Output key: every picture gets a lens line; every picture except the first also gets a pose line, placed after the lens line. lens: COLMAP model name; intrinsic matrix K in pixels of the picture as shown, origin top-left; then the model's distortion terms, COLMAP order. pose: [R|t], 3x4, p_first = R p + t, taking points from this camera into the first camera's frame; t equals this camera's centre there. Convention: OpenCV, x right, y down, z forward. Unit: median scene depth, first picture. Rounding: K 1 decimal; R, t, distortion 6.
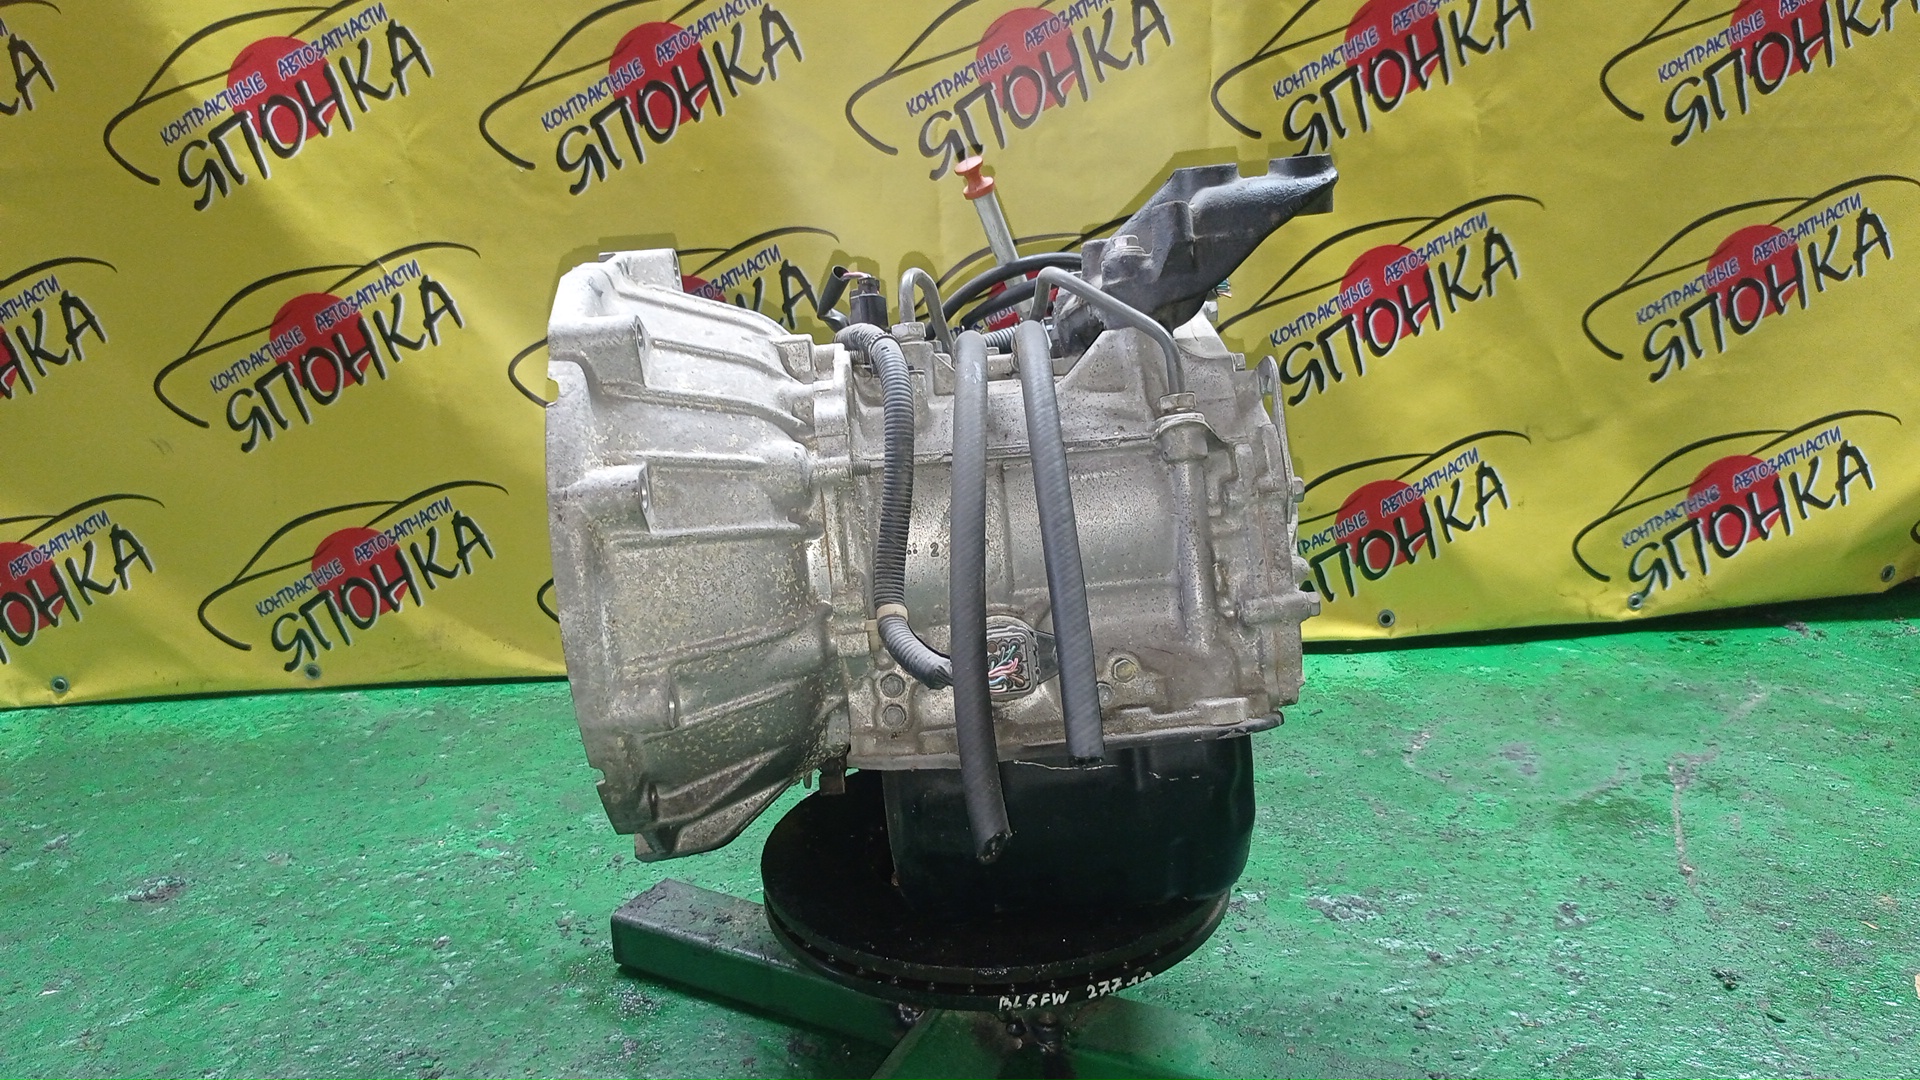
lens RADIAL K [[1465.1, 0, 948.1], [0, 1465.1, 545.7], [0, 0, 1]] dist [-0.012349, 0.013480]
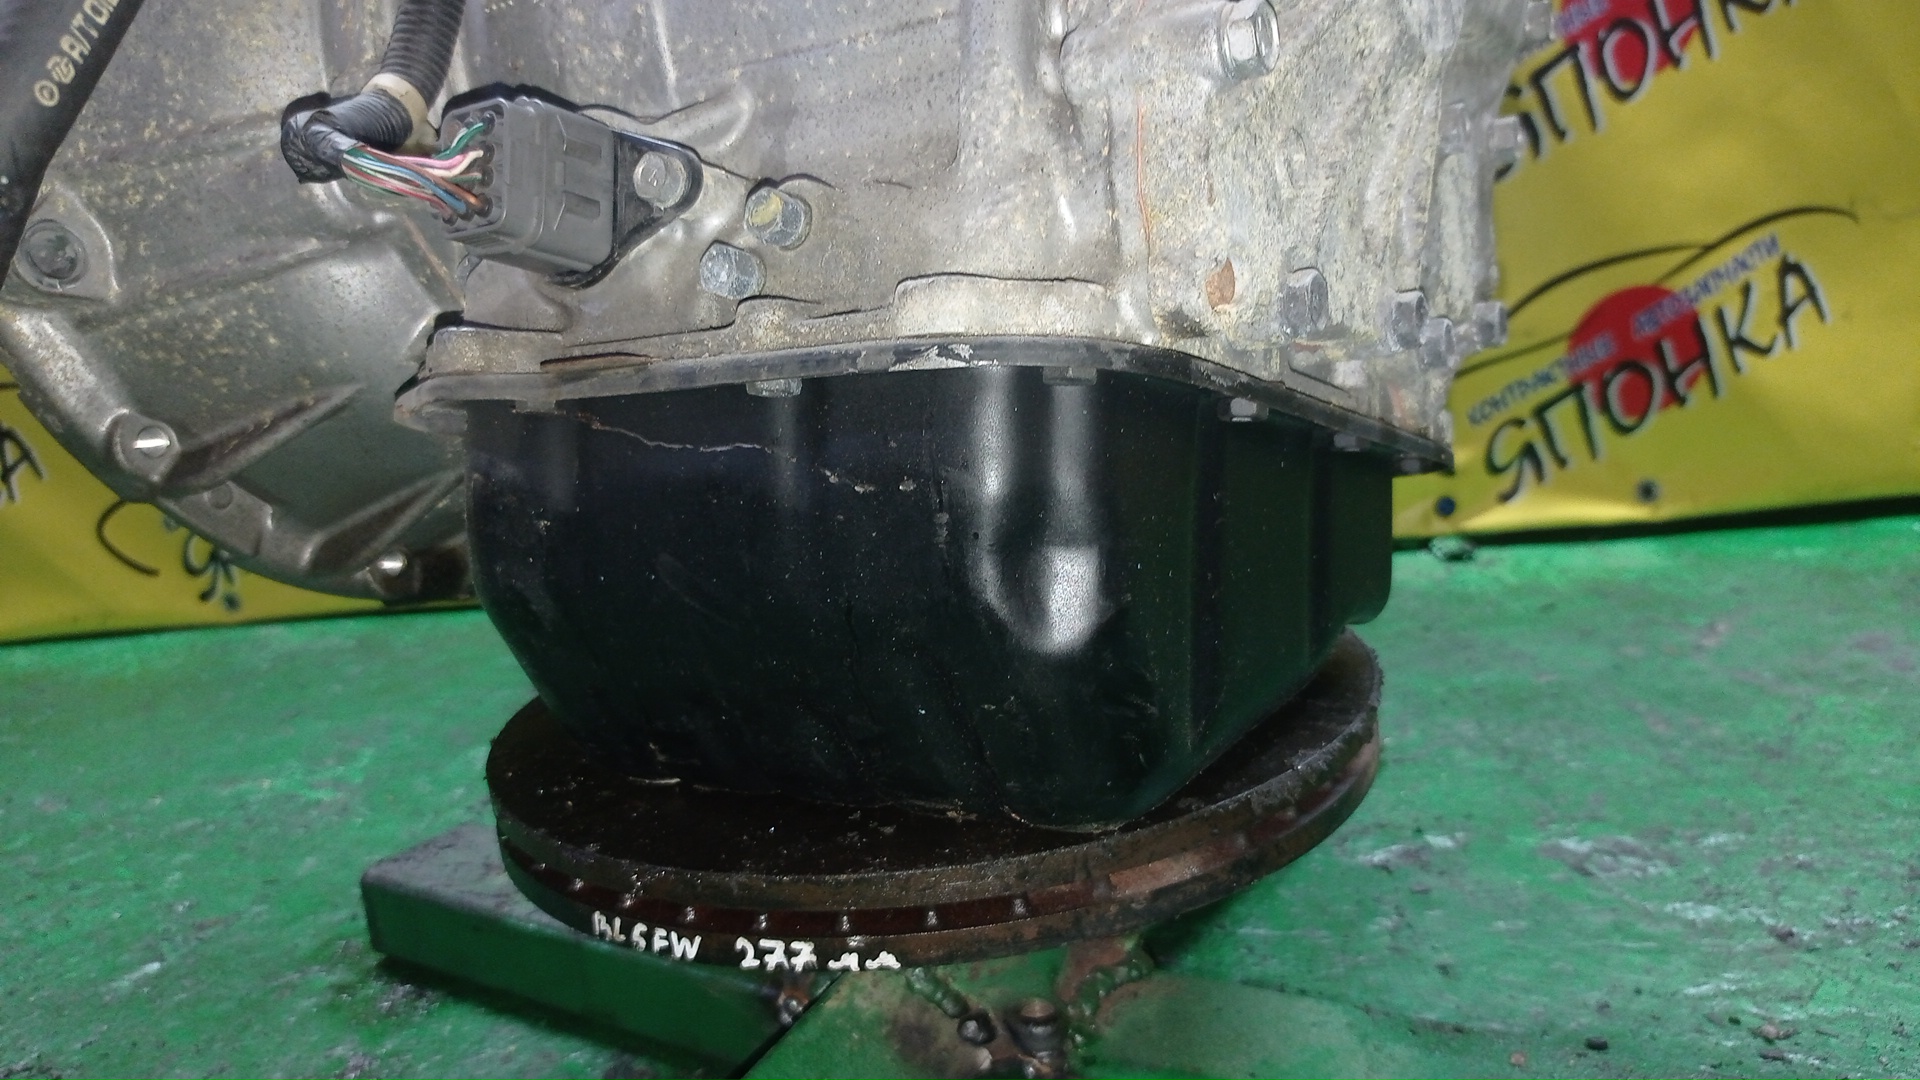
lens RADIAL K [[1465.1, 0, 962.5], [0, 1465.1, 559.0], [0, 0, 1]] dist [-0.012349, 0.013480]
pose [[0.990925, -0.026217, -0.131831, 0.071587], [0.022479, 0.999304, -0.029761, 0.103458], [0.132520, 0.026528, 0.990825, 0.284776]]
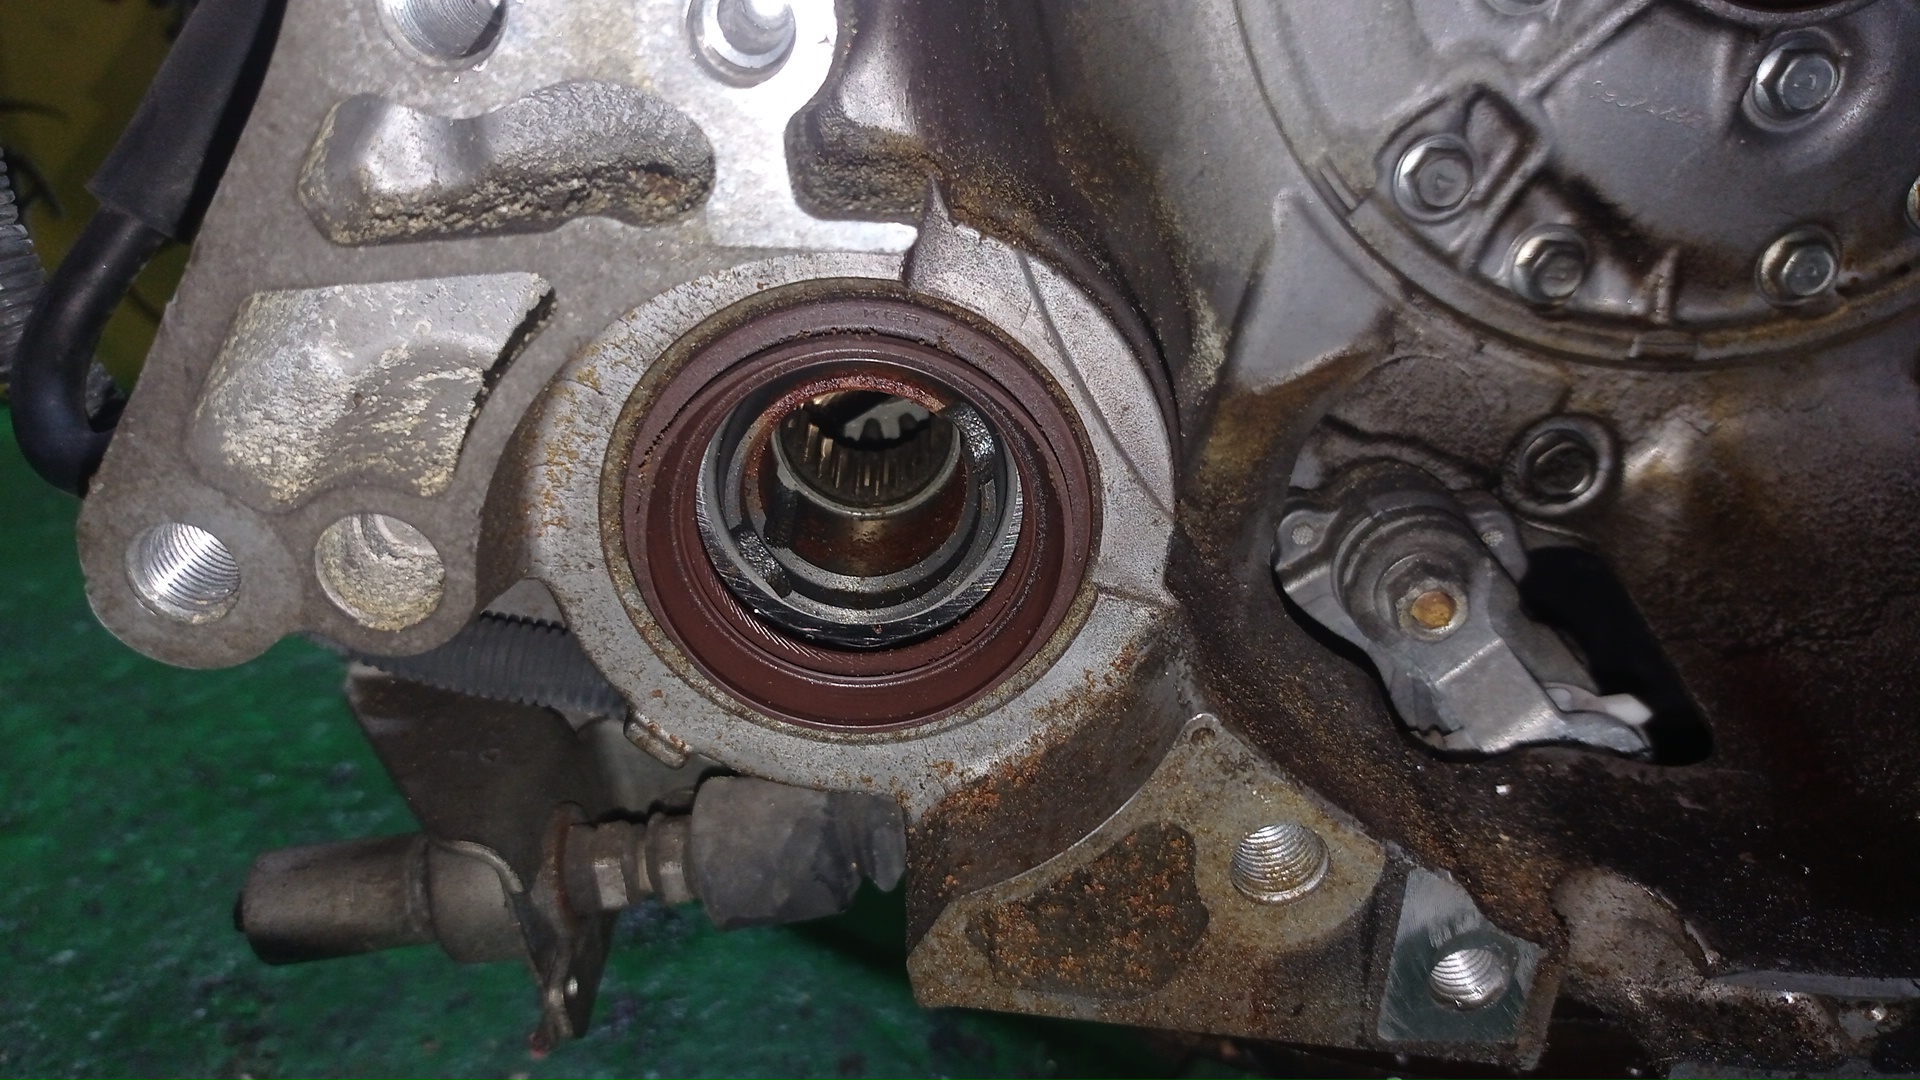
lens RADIAL K [[1465.1, 0, 958.8], [0, 1465.1, 542.9], [0, 0, 1]] dist [-0.012349, 0.013480]
pose [[0.995033, 0.058593, -0.080470, -0.043599], [-0.048880, 0.991836, 0.117776, 0.072398], [0.086714, -0.113257, 0.989774, 0.332820]]
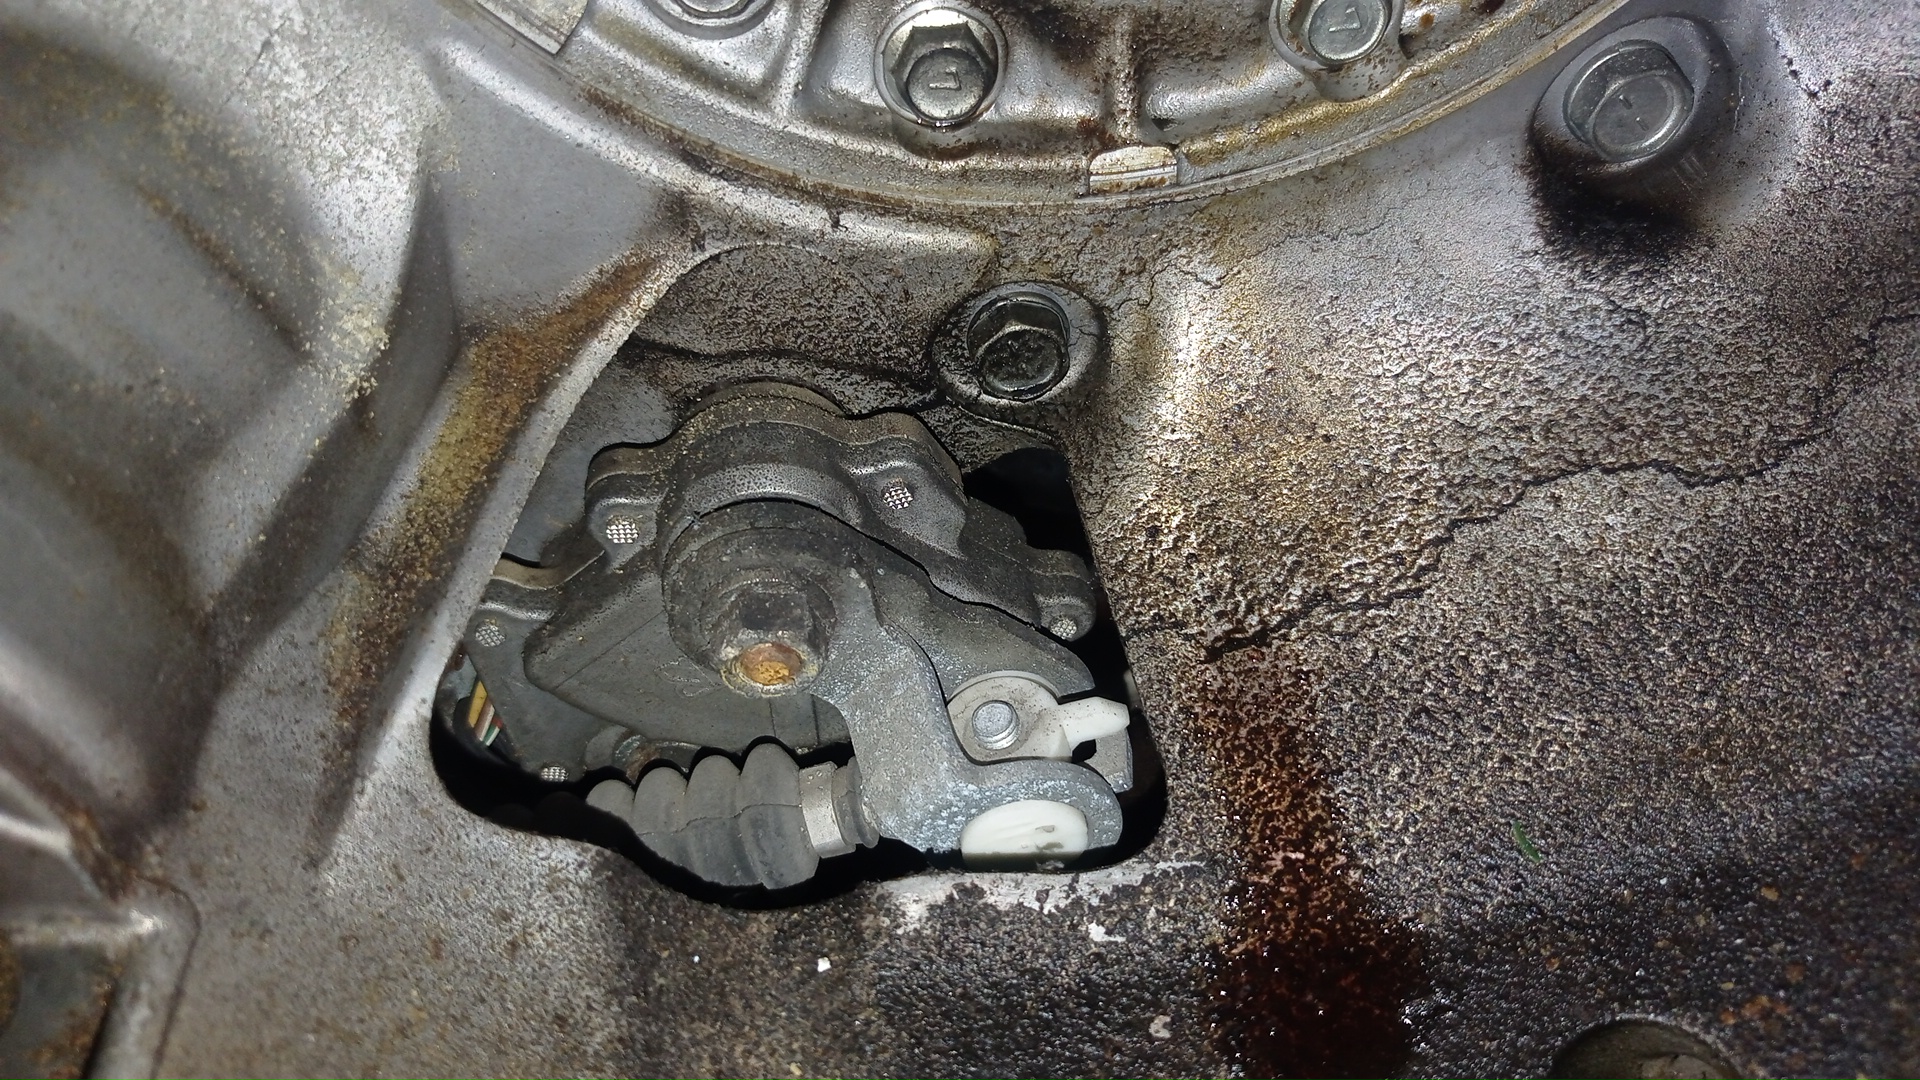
lens RADIAL K [[1465.1, 0, 966.1], [0, 1465.1, 534.2], [0, 0, 1]] dist [-0.012349, 0.013480]
pose [[0.995877, -0.046674, -0.077792, 0.022660], [0.077308, 0.885322, 0.458506, 0.036119], [0.047470, -0.462630, 0.885280, 0.406147]]
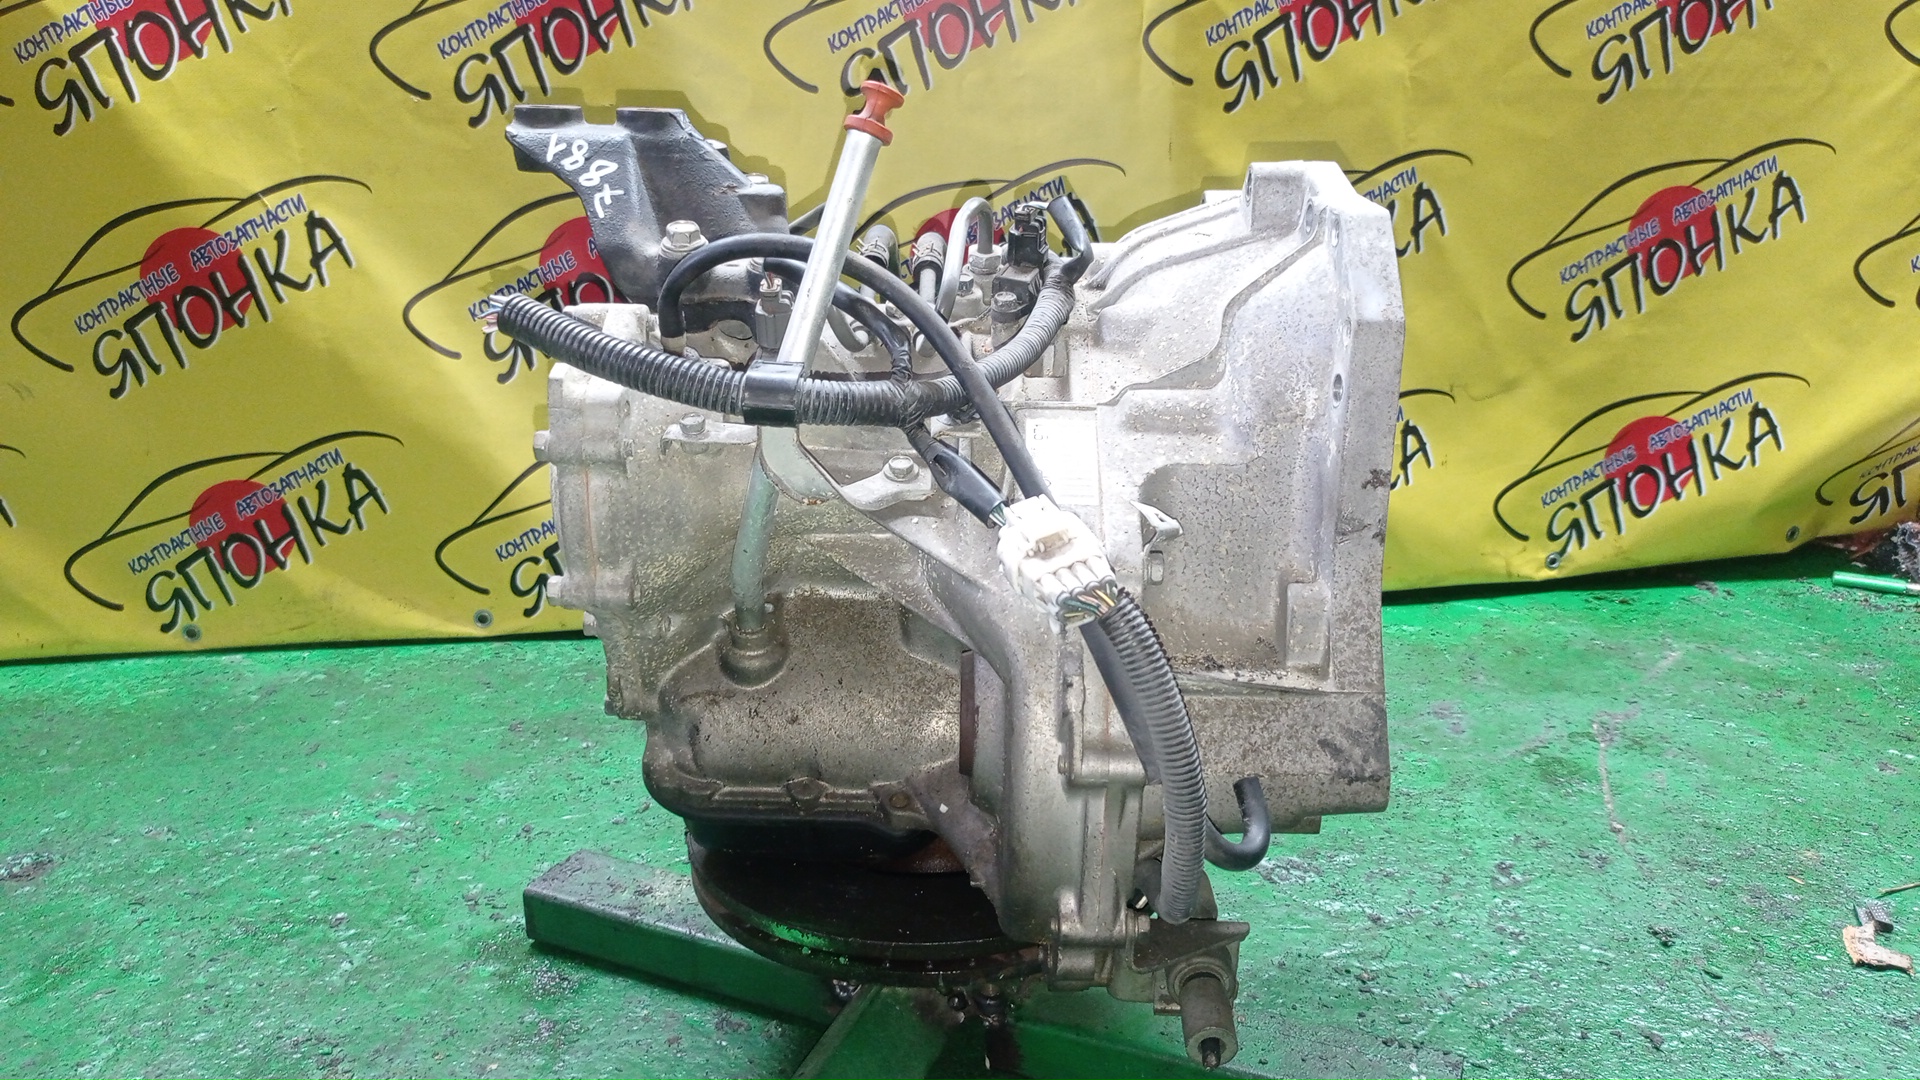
lens RADIAL K [[1465.1, 0, 951.1], [0, 1465.1, 547.1], [0, 0, 1]] dist [-0.012349, 0.013480]
pose [[0.997328, 0.002188, 0.073024, -0.017111], [-0.004151, 0.999634, 0.026743, 0.003908], [-0.072938, -0.026975, 0.996972, 0.030863]]
